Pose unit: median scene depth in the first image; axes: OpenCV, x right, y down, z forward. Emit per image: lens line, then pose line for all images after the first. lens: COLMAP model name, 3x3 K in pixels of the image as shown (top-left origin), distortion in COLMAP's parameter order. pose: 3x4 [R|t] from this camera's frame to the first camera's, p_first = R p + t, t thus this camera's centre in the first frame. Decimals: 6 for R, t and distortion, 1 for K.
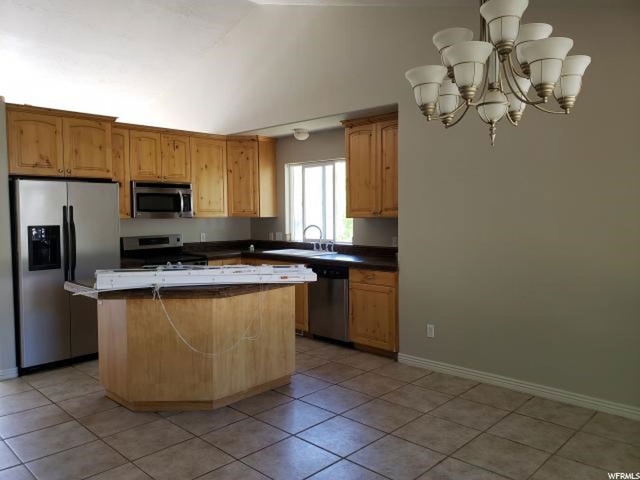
lens RADIAL K [[492.0, 0, 320.4], [0, 492.0, 239.5], [0, 0, 1]] dist [0.001908, 0.001355]
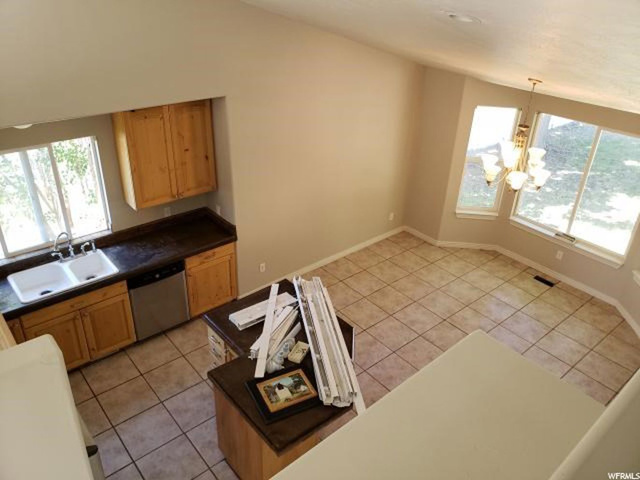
lens RADIAL K [[492.0, 0, 319.7], [0, 492.0, 238.2], [0, 0, 1]] dist [0.001908, 0.001355]
pose [[0.084326, -0.480487, 0.872938, -0.793049], [0.017256, 0.876631, 0.480853, -0.467251], [-0.996289, -0.025485, 0.082215, 0.669631]]
